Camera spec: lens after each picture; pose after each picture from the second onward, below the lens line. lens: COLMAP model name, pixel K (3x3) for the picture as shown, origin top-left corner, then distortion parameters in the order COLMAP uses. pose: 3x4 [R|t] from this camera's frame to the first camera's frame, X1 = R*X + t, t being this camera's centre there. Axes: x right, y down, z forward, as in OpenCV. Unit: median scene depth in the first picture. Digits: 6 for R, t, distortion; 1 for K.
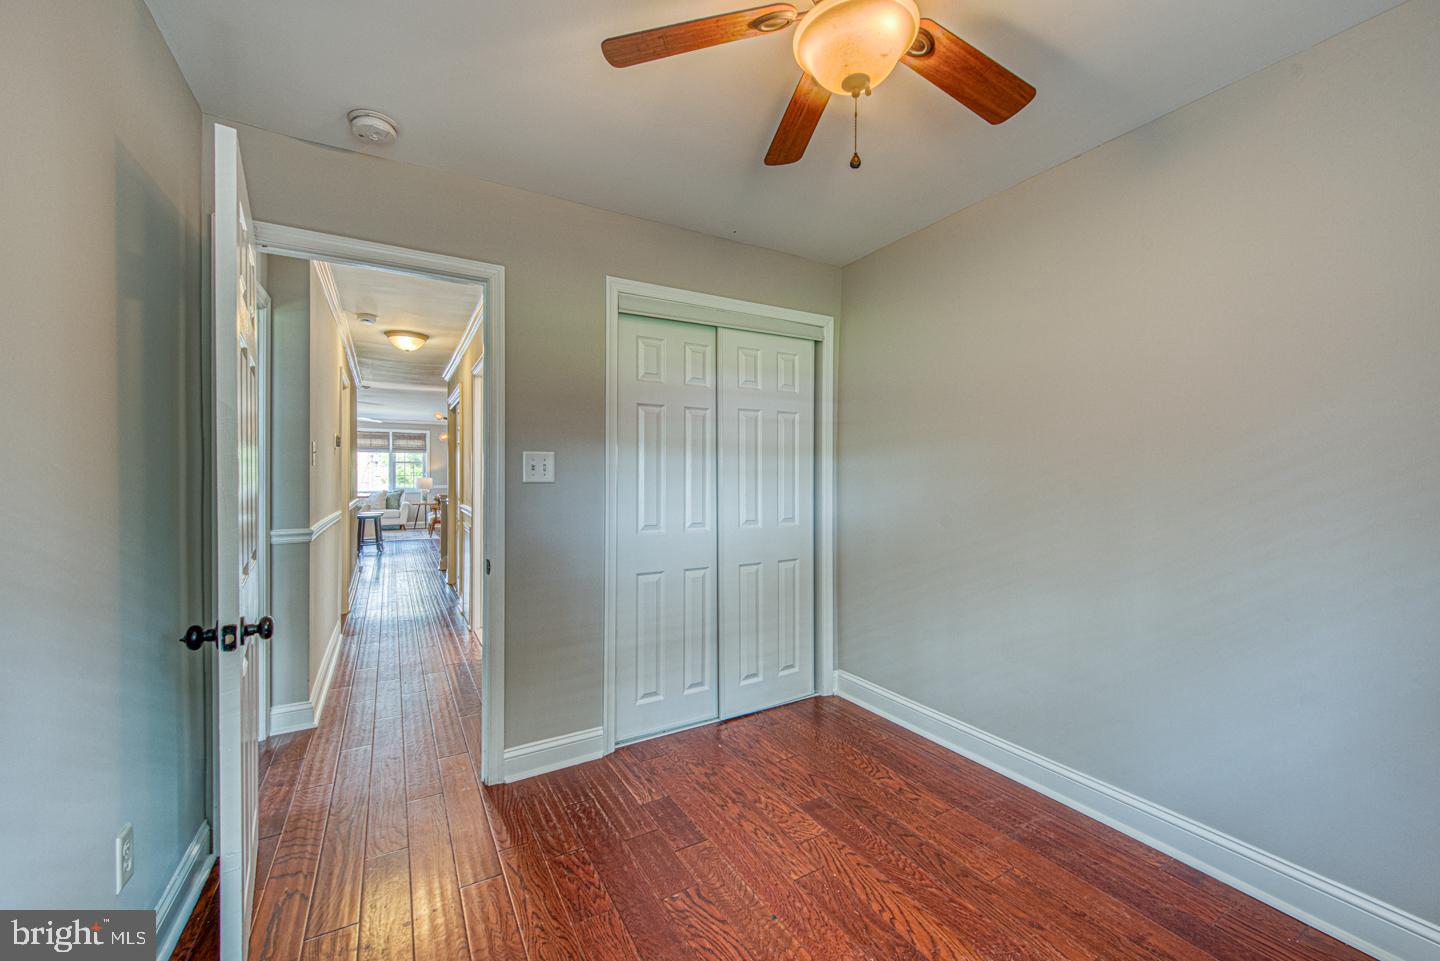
lens RADIAL K [[565.3, 0, 696.9], [0, 565.3, 475.8], [0, 0, 1]] dist [0.007707, -0.000027]
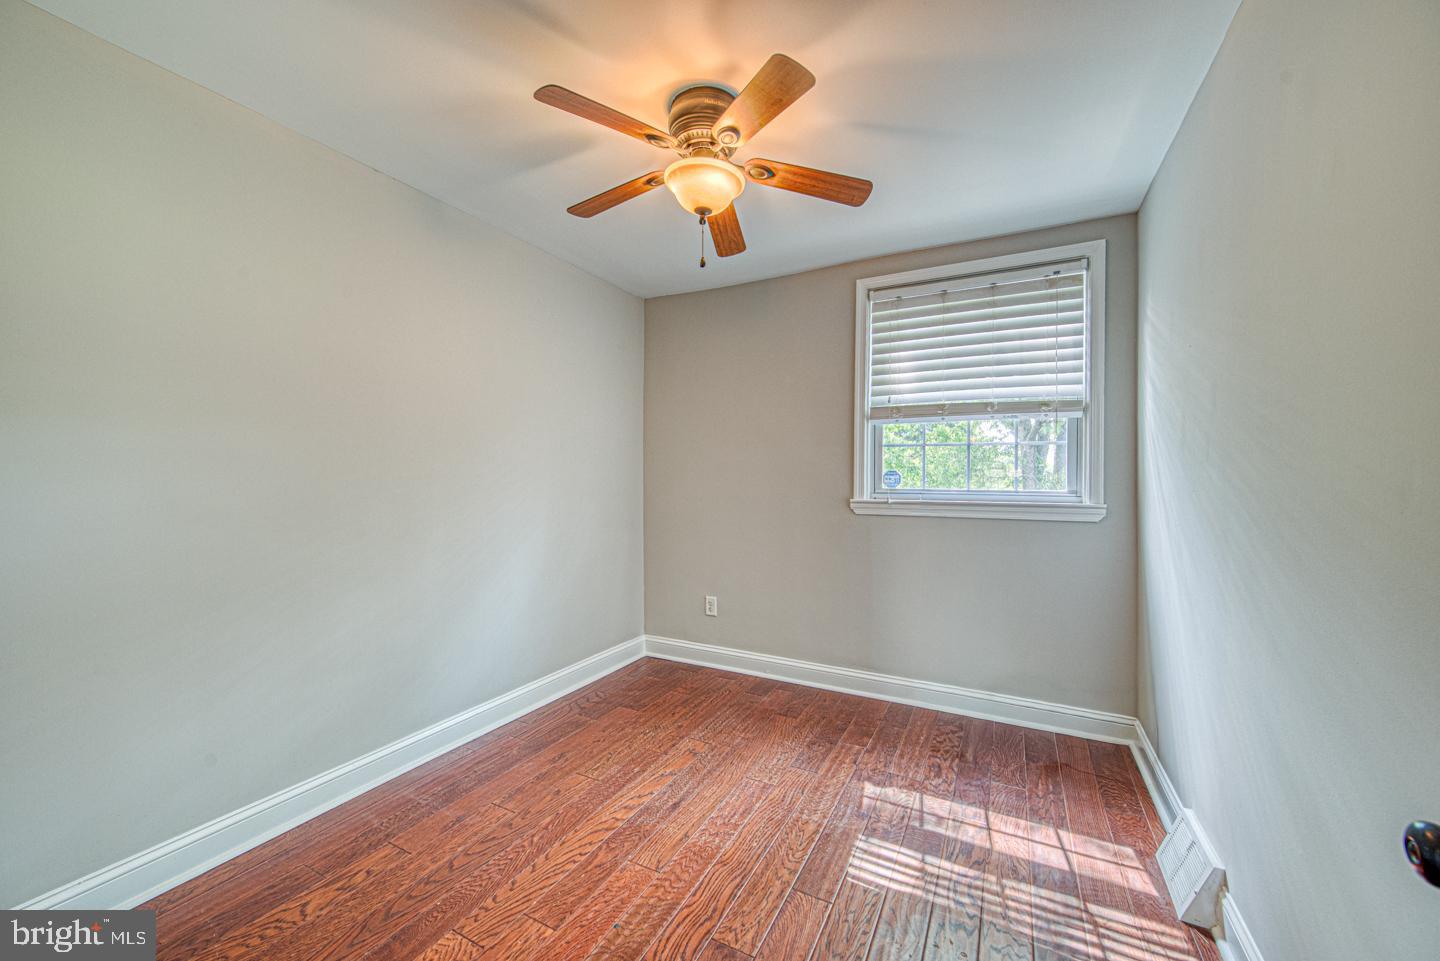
lens RADIAL K [[565.3, 0, 696.9], [0, 565.3, 475.8], [0, 0, 1]] dist [0.007707, -0.000027]
pose [[-0.524853, -0.002688, 0.851189, -0.739059], [0.001351, 0.999991, 0.003992, -0.019225], [-0.851192, 0.003245, -0.524845, 1.314022]]
